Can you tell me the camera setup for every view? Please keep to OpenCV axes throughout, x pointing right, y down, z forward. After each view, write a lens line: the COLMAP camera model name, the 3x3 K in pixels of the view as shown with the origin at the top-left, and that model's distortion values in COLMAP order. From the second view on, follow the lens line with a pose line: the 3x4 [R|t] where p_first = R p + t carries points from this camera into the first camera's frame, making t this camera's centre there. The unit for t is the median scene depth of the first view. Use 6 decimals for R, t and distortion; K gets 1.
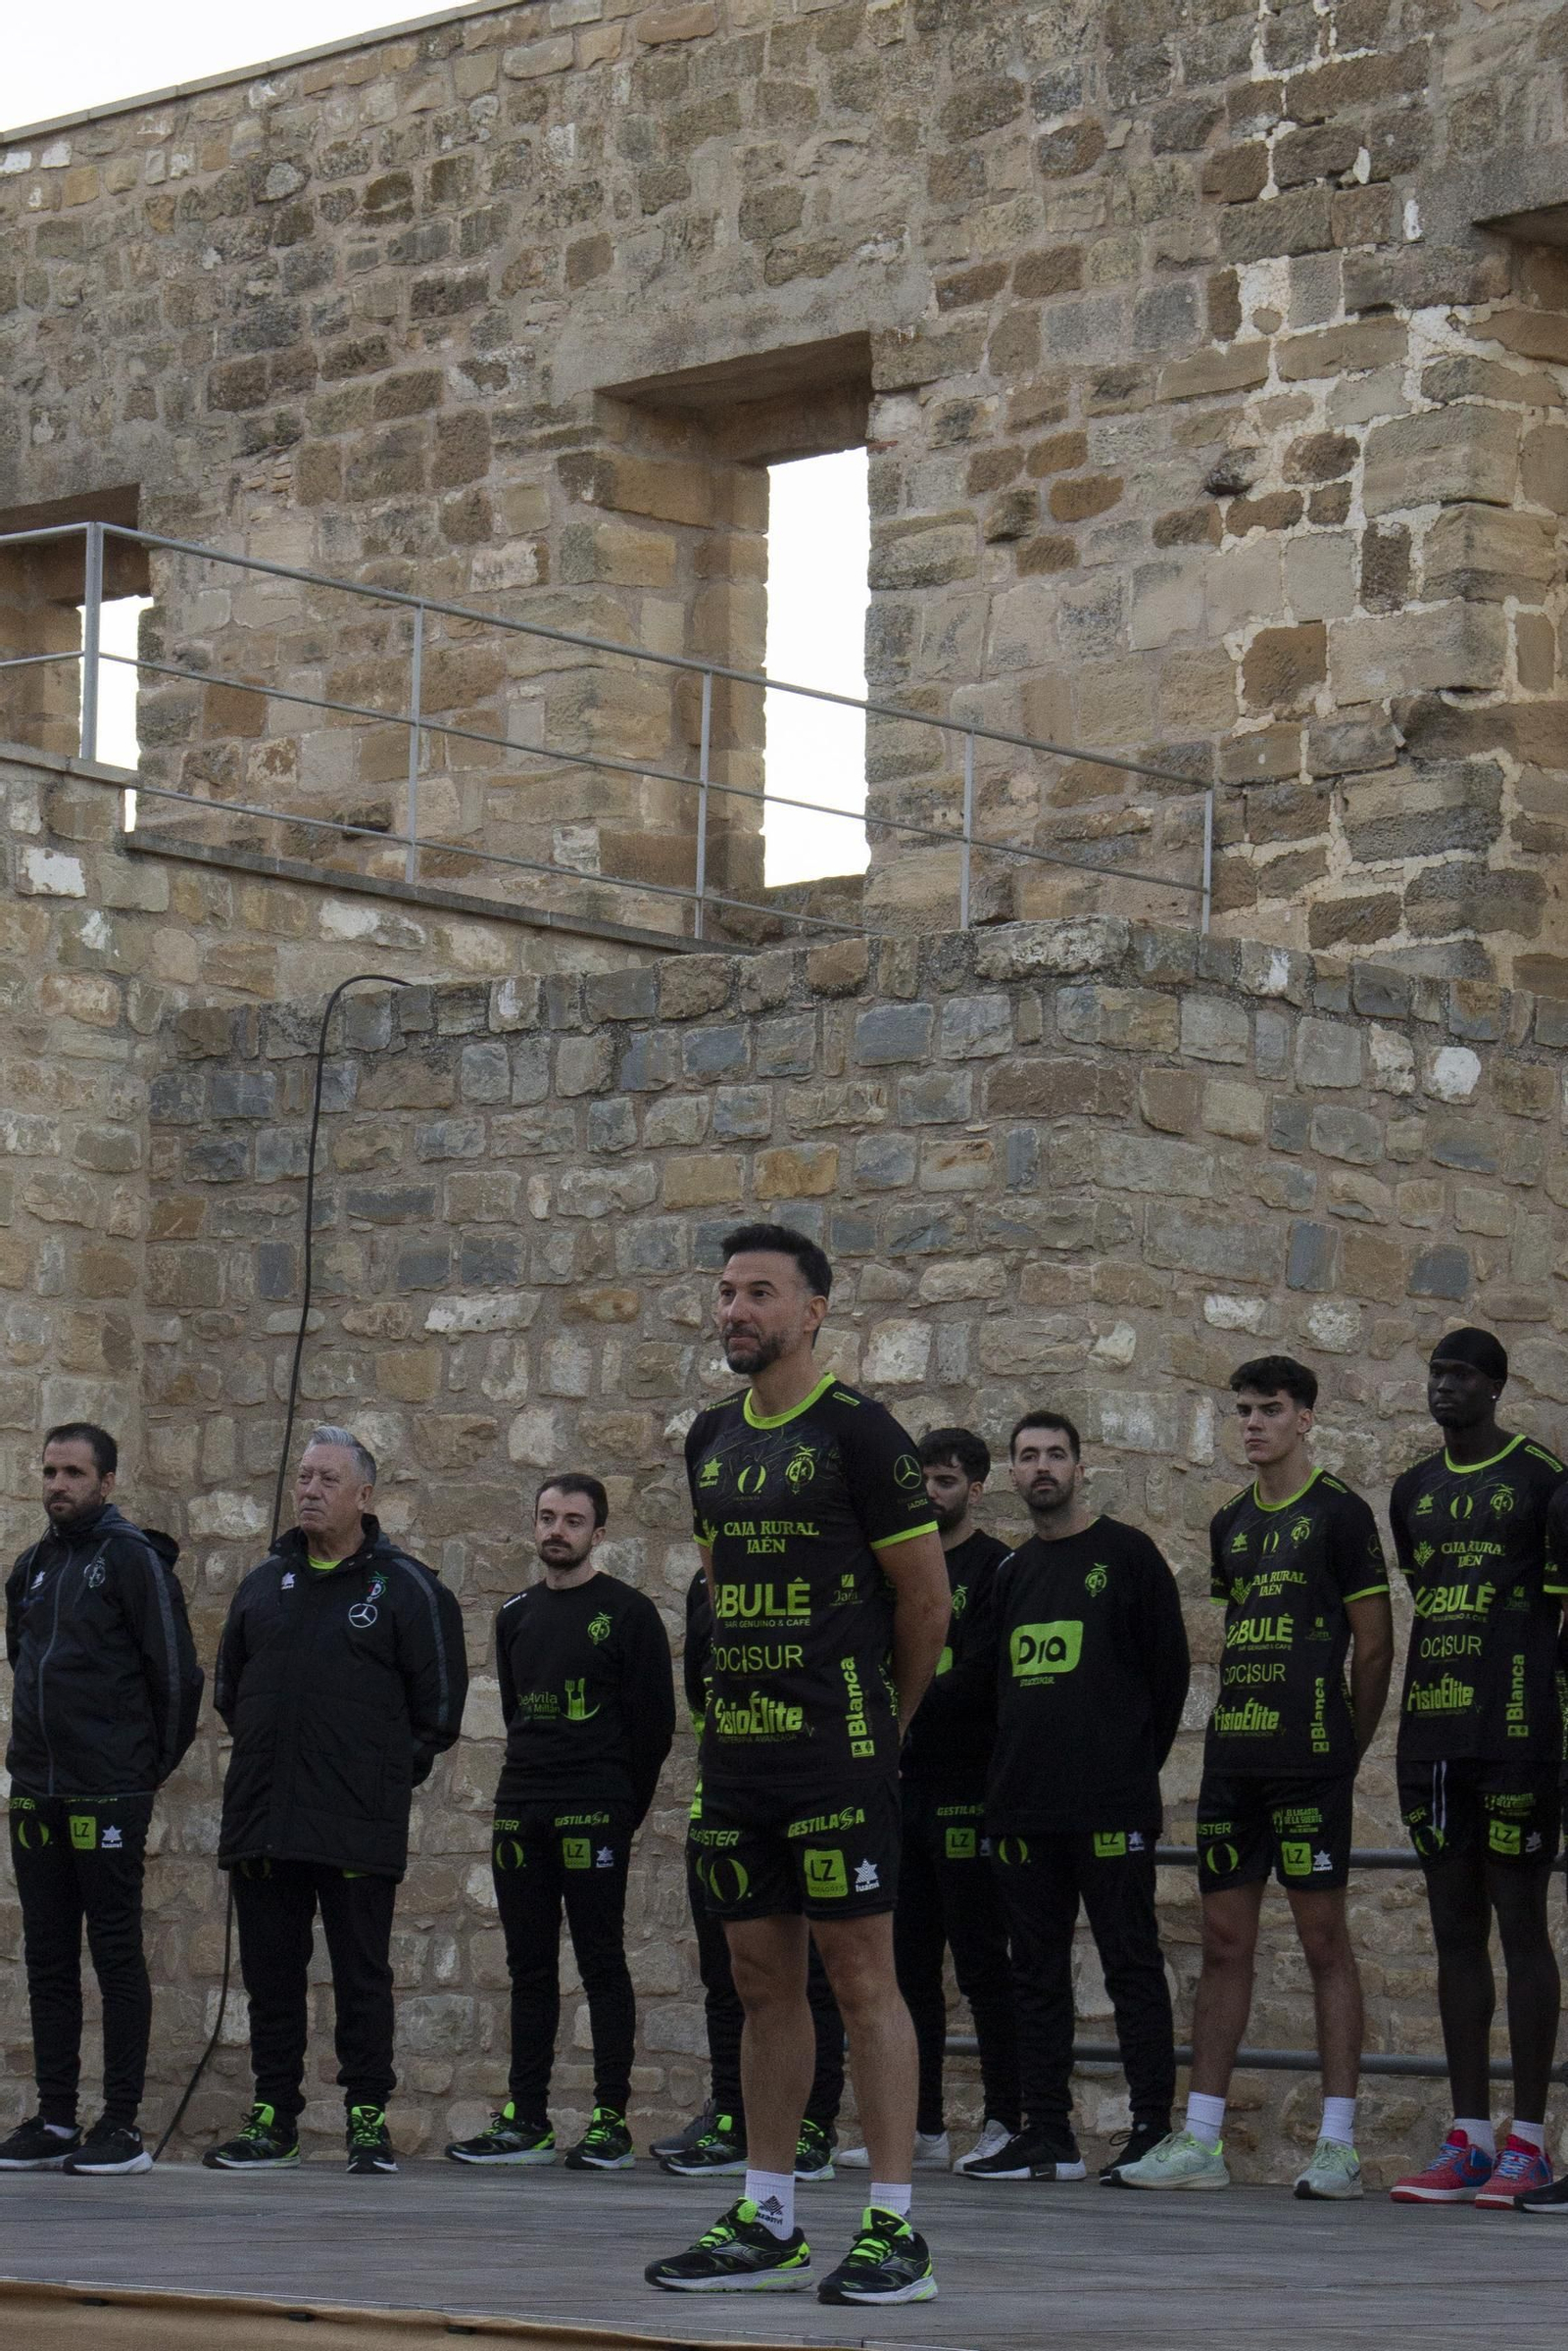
lens RADIAL K [[6708.8, 0, 770.3], [0, 6708.8, 1414.1], [0, 0, 1]] dist [0.333544, 1.054123]
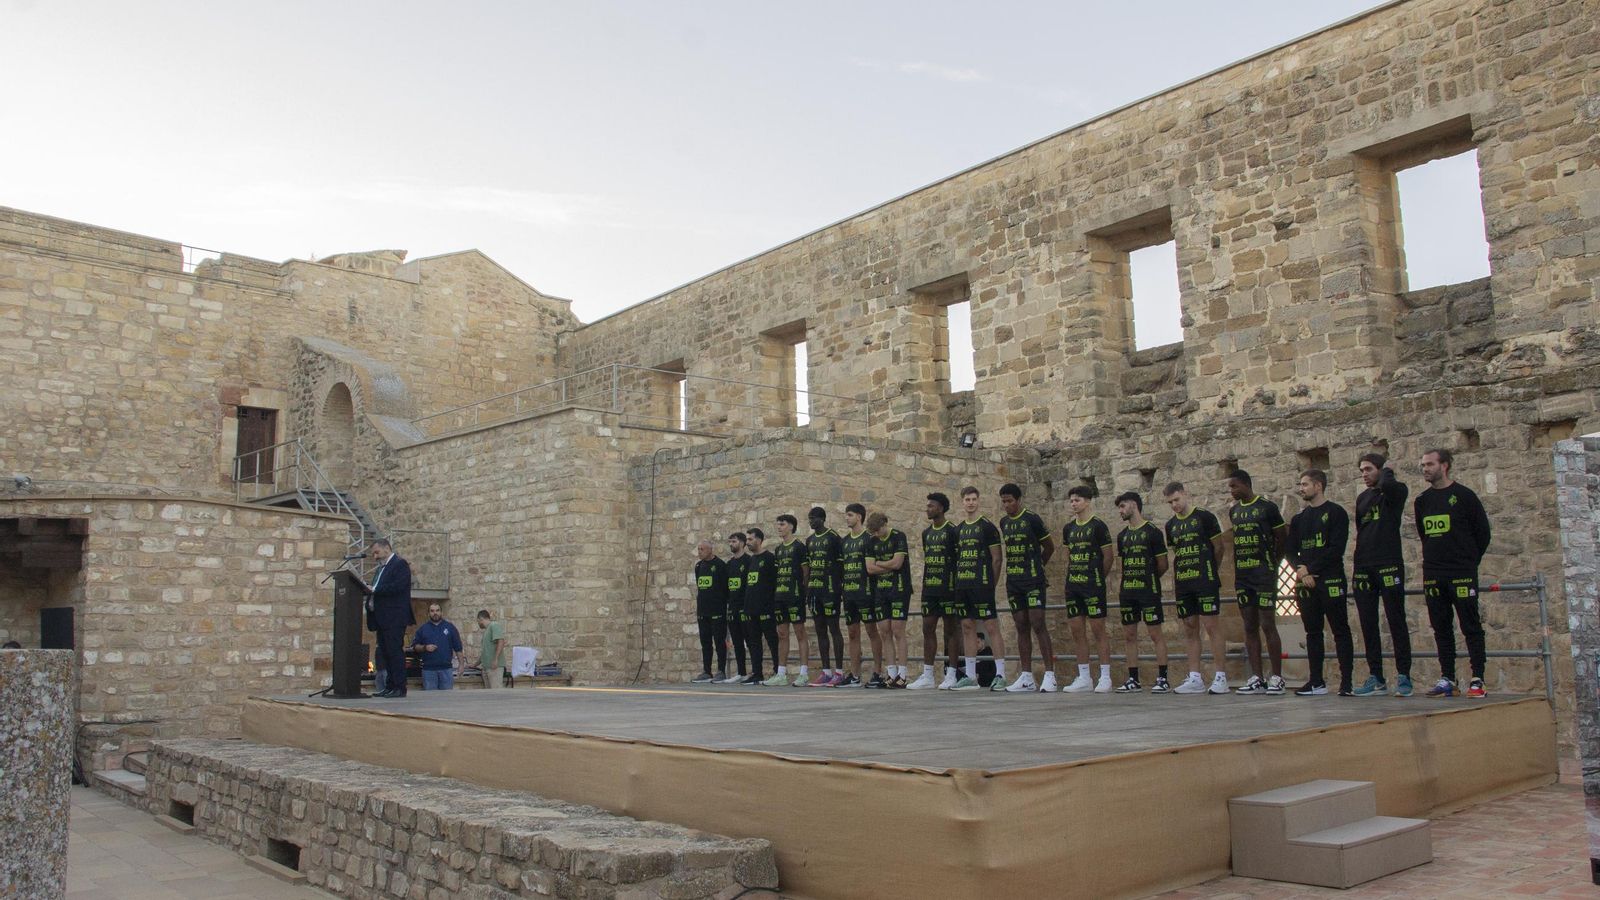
lens RADIAL K [[1293.9, 0, 801.6], [0, 1293.9, 461.6], [0, 0, 1]] dist [-0.170413, 0.000129]
pose [[0.992817, -0.055153, -0.106174, 0.120090], [0.049148, 0.997084, -0.058371, 0.005293], [0.109084, 0.052734, 0.992633, 0.043825]]
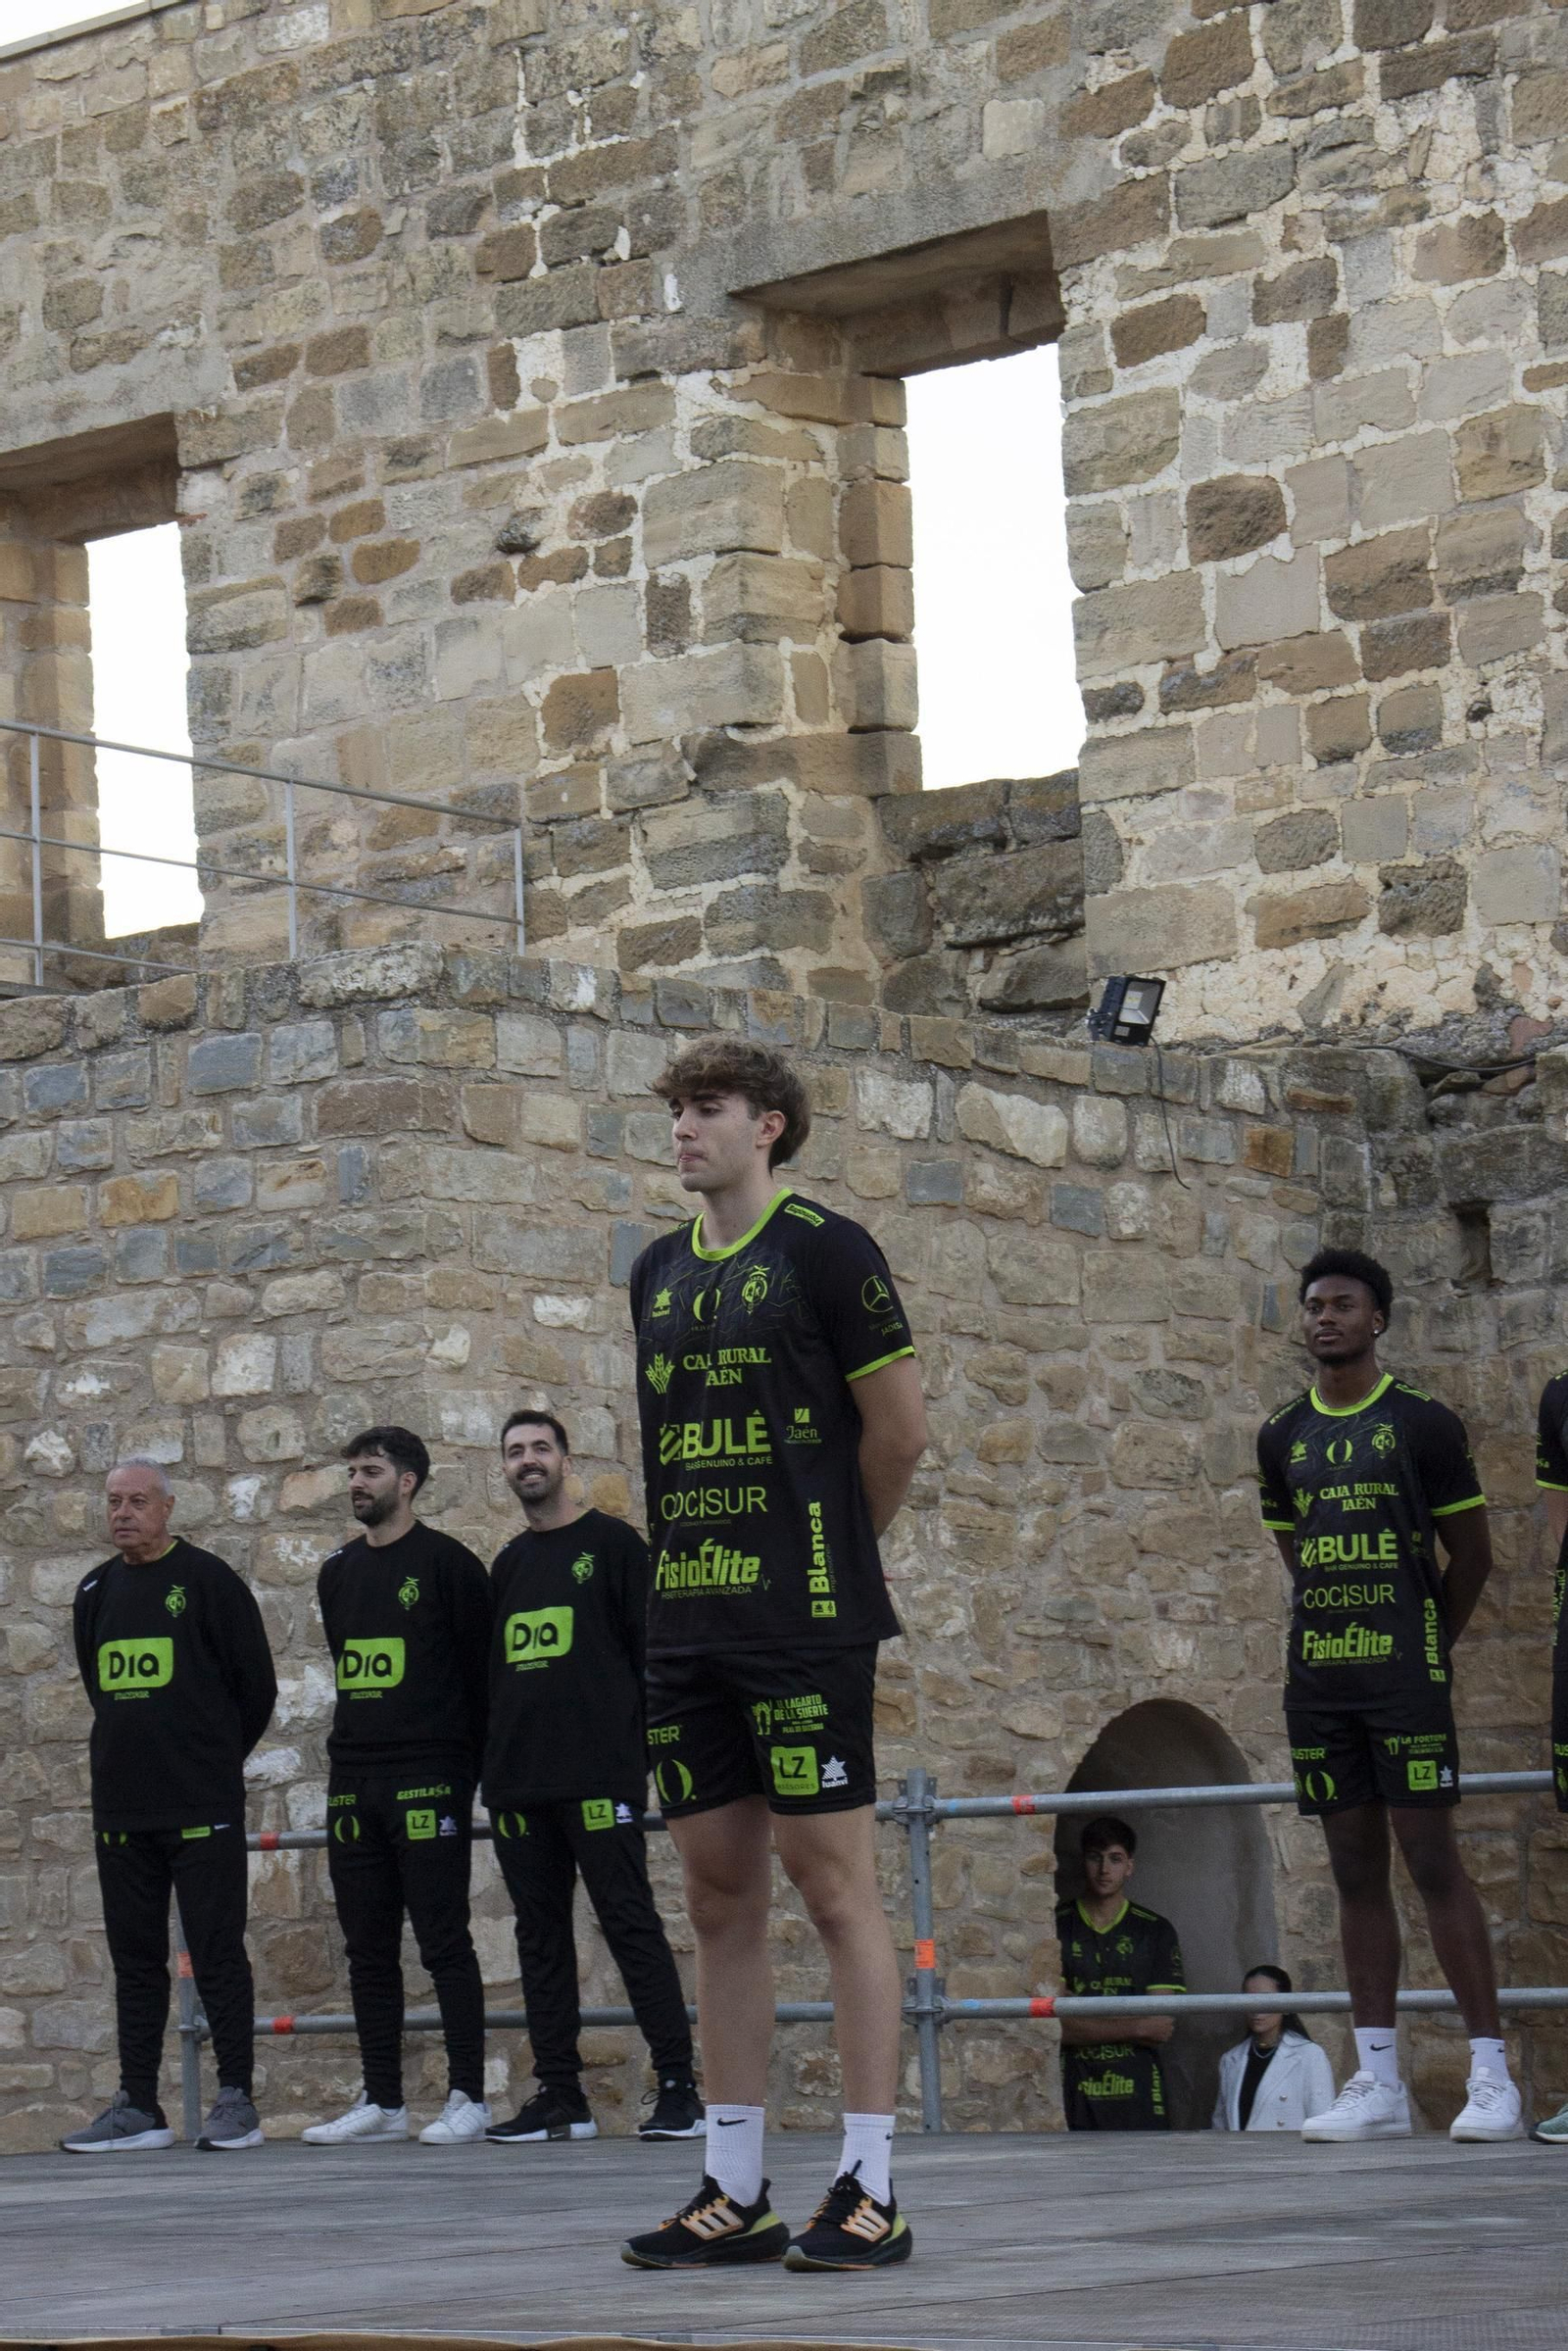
lens RADIAL K [[6185.4, 0, 703.0], [0, 6185.4, 1330.6], [0, 0, 1]] dist [0.323437, 1.095950]
pose [[0.994773, -0.052216, 0.087747, 0.004151], [0.053595, 0.998473, -0.013426, 0.001668], [-0.086912, 0.018059, 0.996052, 0.021252]]
